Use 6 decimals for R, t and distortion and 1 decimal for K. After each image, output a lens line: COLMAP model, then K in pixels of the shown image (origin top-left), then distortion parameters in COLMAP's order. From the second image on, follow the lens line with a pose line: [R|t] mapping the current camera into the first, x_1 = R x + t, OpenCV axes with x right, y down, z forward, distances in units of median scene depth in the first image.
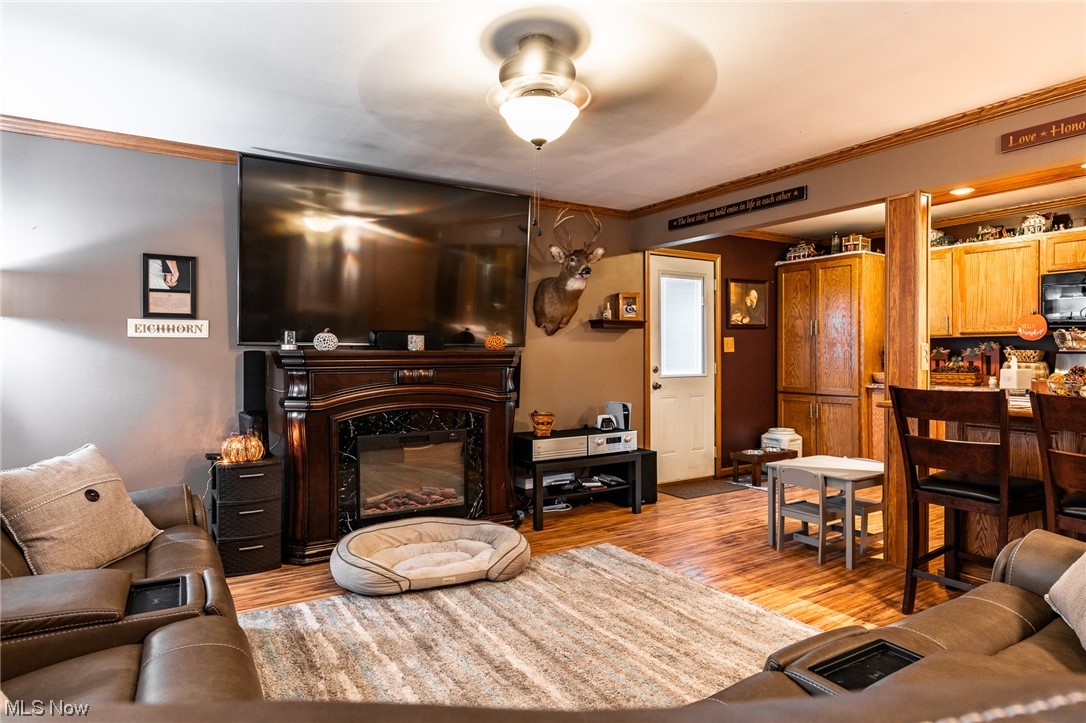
lens RADIAL K [[629.6, 0, 546.1], [0, 629.6, 357.5], [0, 0, 1]] dist [-0.004888, 0.001631]
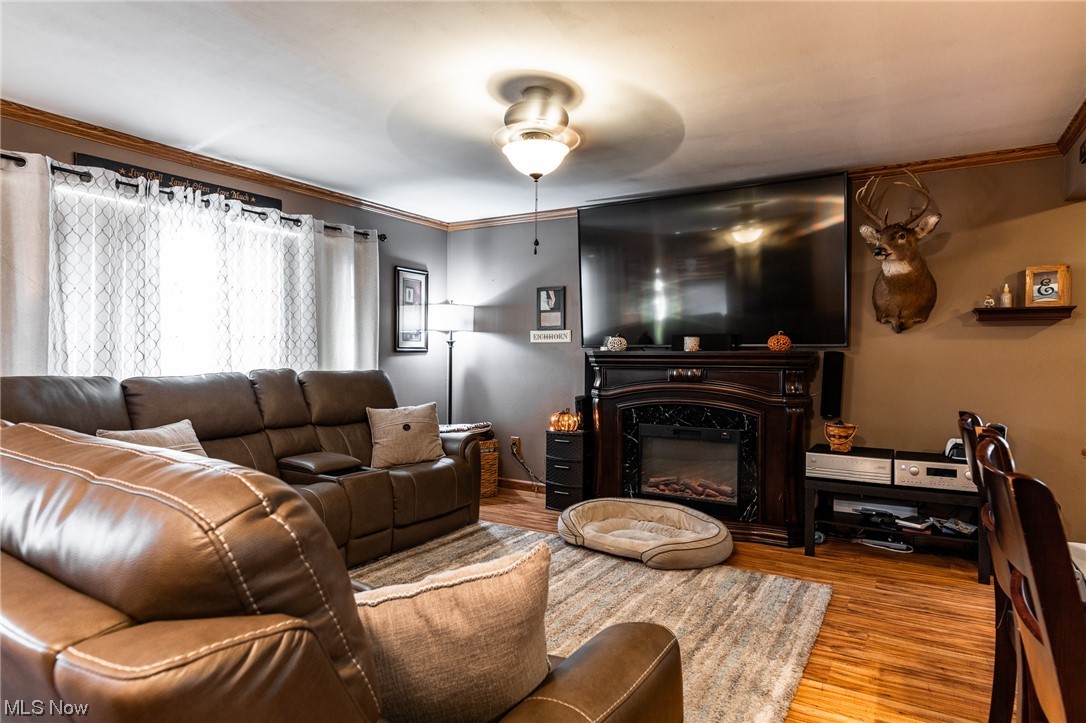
lens RADIAL K [[629.6, 0, 552.8], [0, 629.6, 357.9], [0, 0, 1]] dist [-0.004888, 0.001631]
pose [[0.447858, 0.009228, -0.894057, 0.712742], [-0.010808, 0.999930, 0.004906, -0.002543], [0.894039, 0.007466, 0.447926, 0.329165]]
